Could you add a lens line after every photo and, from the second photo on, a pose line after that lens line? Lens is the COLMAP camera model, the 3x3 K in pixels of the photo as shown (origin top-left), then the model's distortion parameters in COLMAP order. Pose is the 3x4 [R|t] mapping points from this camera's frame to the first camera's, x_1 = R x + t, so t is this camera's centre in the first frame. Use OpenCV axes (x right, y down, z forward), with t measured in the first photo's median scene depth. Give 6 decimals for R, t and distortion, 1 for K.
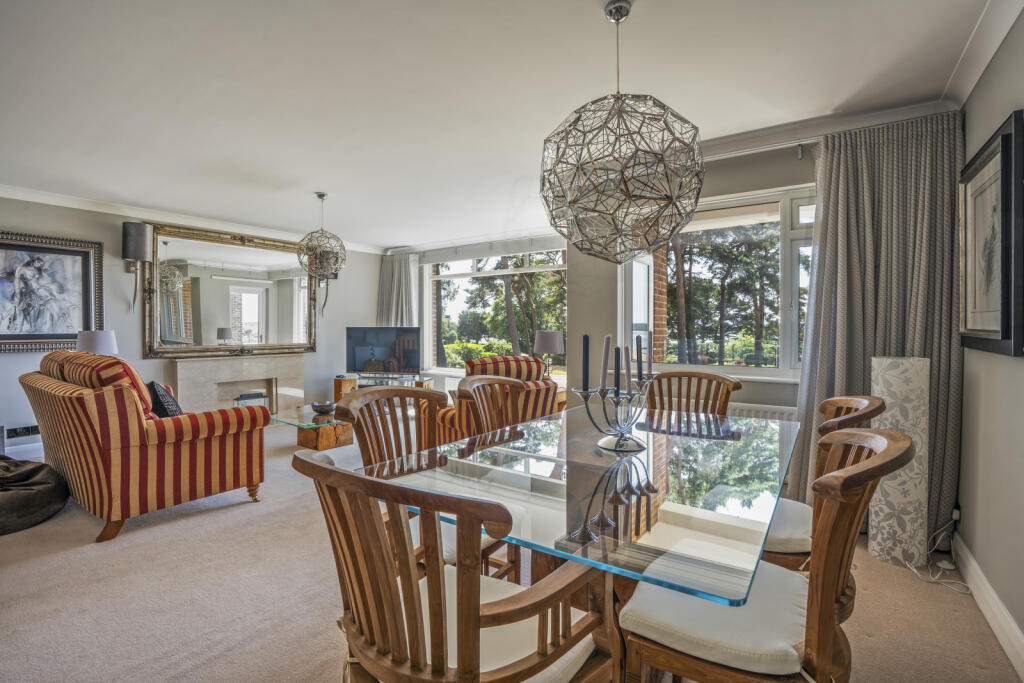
lens RADIAL K [[492.0, 0, 512.0], [0, 492.0, 341.5], [0, 0, 1]] dist [-0.059683, 0.031166]
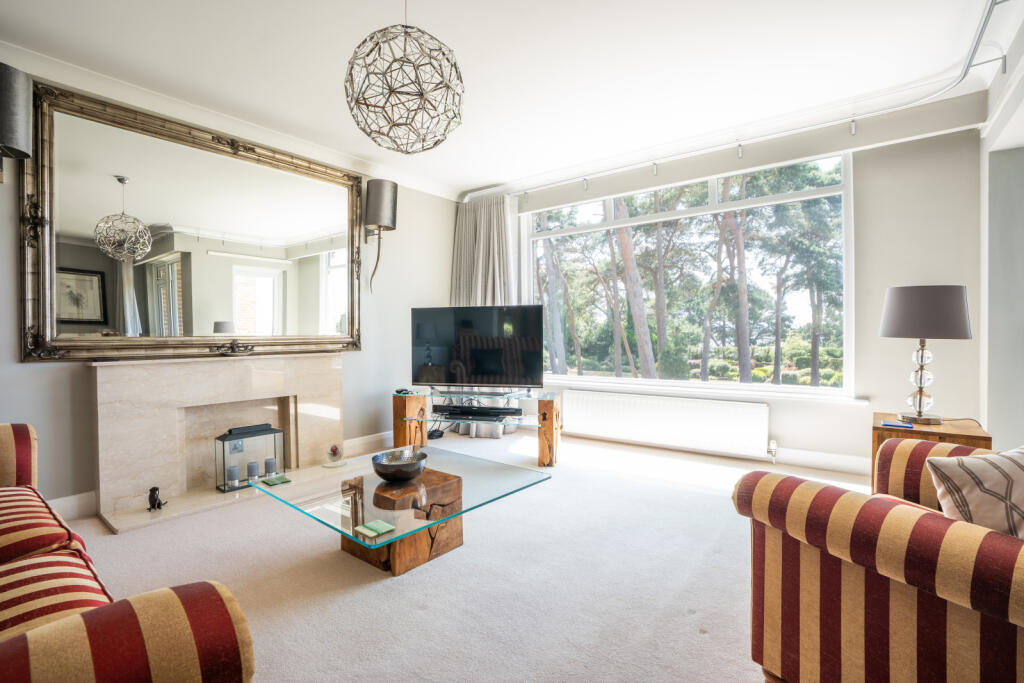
lens RADIAL K [[492.0, 0, 512.0], [0, 492.0, 341.5], [0, 0, 1]] dist [-0.059683, 0.031166]
pose [[0.999257, -0.008980, -0.037471, -0.195108], [0.008523, 0.999887, -0.012354, 0.019663], [0.037578, 0.012025, 0.999221, 0.408731]]
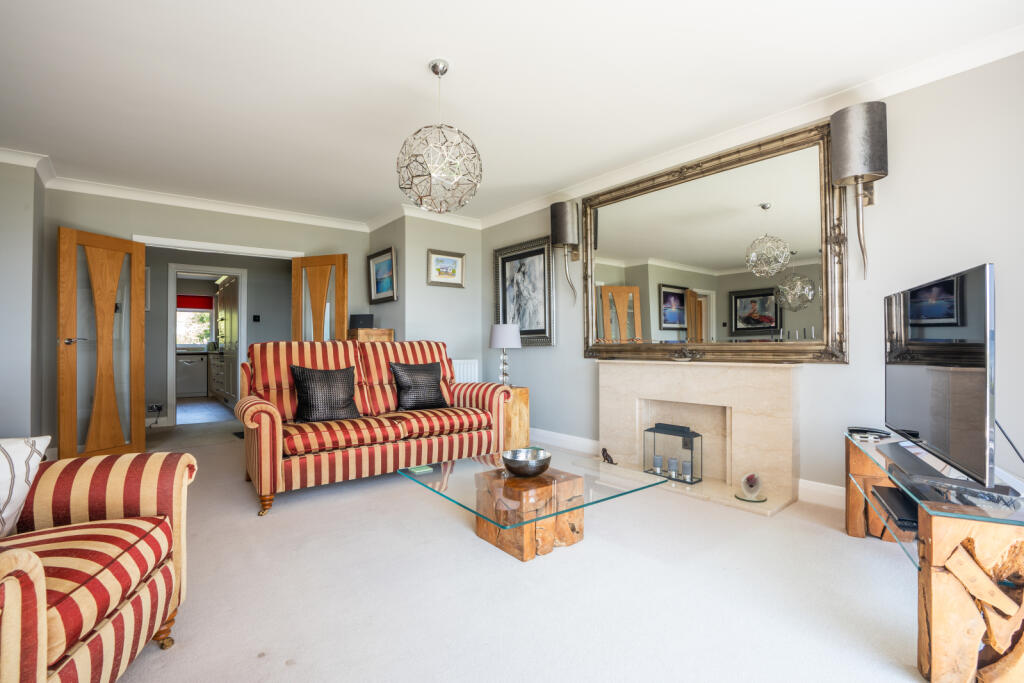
lens RADIAL K [[492.0, 0, 512.0], [0, 492.0, 341.5], [0, 0, 1]] dist [-0.059683, 0.031166]
pose [[-0.264299, -0.008736, -0.964401, 0.086531], [-0.020744, 0.999779, -0.003372, 0.009638], [0.964218, 0.019114, -0.264421, 0.840244]]
